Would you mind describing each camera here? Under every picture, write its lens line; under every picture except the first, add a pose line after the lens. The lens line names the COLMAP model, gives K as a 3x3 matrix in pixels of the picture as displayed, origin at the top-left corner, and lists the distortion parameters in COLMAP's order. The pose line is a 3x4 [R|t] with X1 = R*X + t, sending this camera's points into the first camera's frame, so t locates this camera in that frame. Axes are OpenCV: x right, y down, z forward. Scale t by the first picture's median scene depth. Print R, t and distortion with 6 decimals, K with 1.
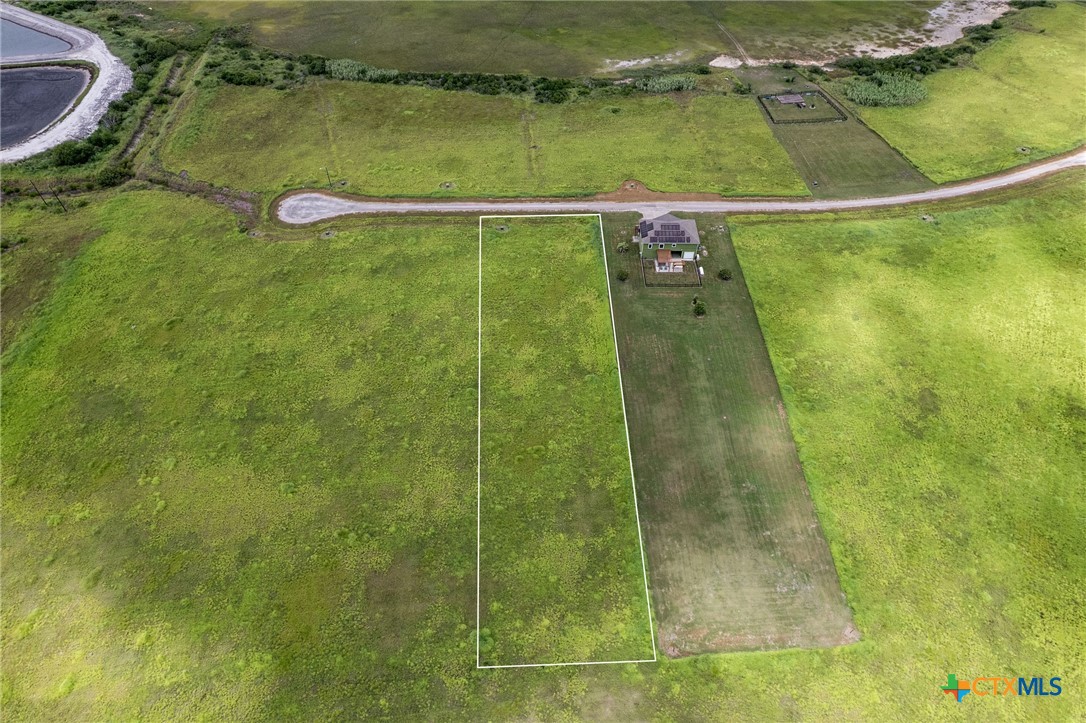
lens RADIAL K [[699.5, 0, 543.0], [0, 699.5, 352.0], [0, 0, 1]] dist [-0.074765, 0.070082]
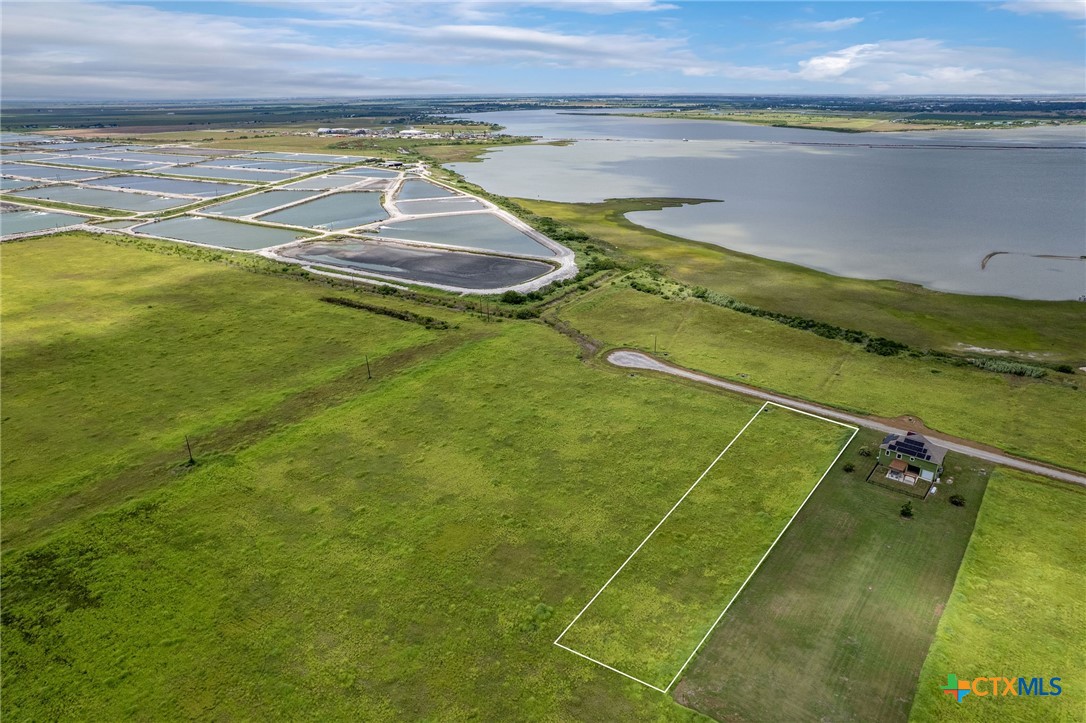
lens RADIAL K [[699.5, 0, 543.0], [0, 699.5, 352.0], [0, 0, 1]] dist [-0.074765, 0.070082]
pose [[0.780059, 0.227401, -0.582920, 0.302808], [-0.452145, 0.848842, -0.273918, 0.221273], [0.432518, 0.477237, 0.764966, -0.069240]]
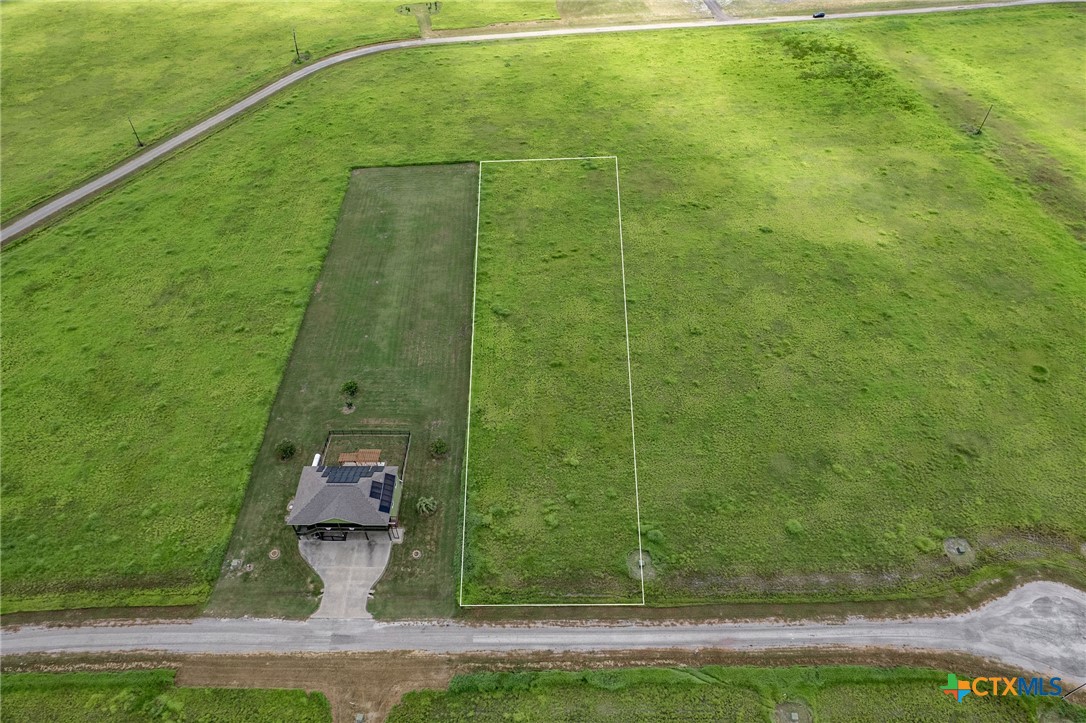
lens RADIAL K [[699.5, 0, 543.0], [0, 699.5, 352.0], [0, 0, 1]] dist [-0.074765, 0.070082]
pose [[-0.999864, 0.015248, 0.006302, 0.011017], [0.005998, -0.019881, 0.999784, -0.720649], [0.015370, 0.999686, 0.019786, 0.845677]]
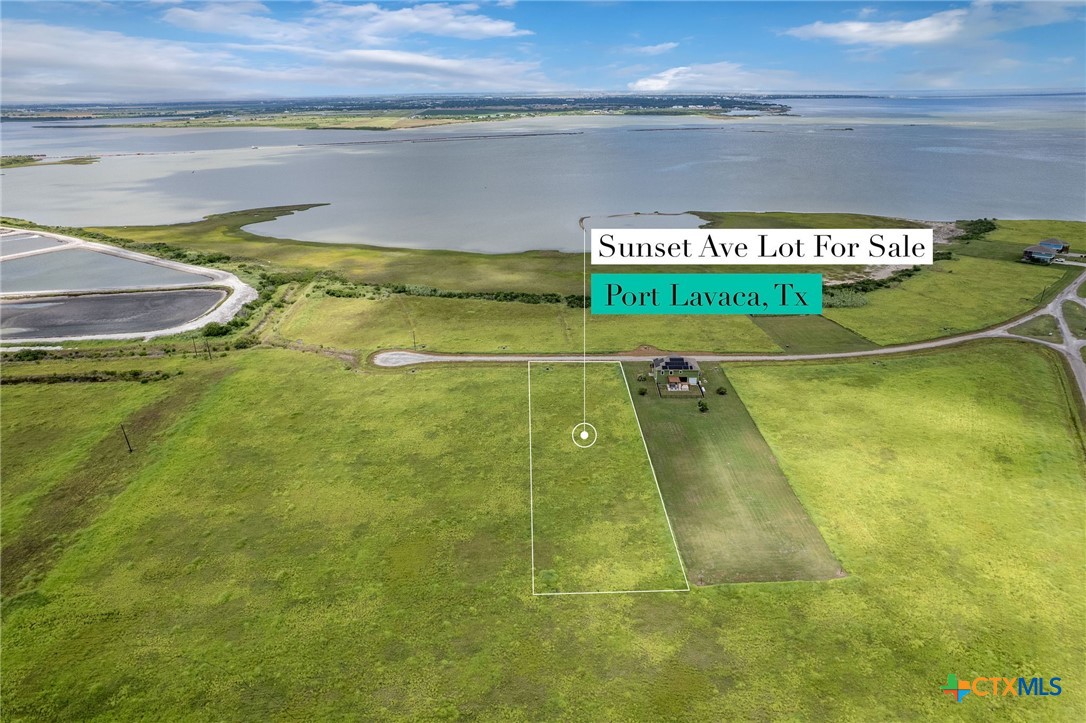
lens RADIAL K [[699.5, 0, 543.0], [0, 699.5, 352.0], [0, 0, 1]] dist [-0.074765, 0.070082]
pose [[0.999891, 0.002696, -0.014506, -0.049413], [-0.008597, 0.905496, -0.424267, 0.354658], [0.011991, 0.424345, 0.905421, -0.197090]]
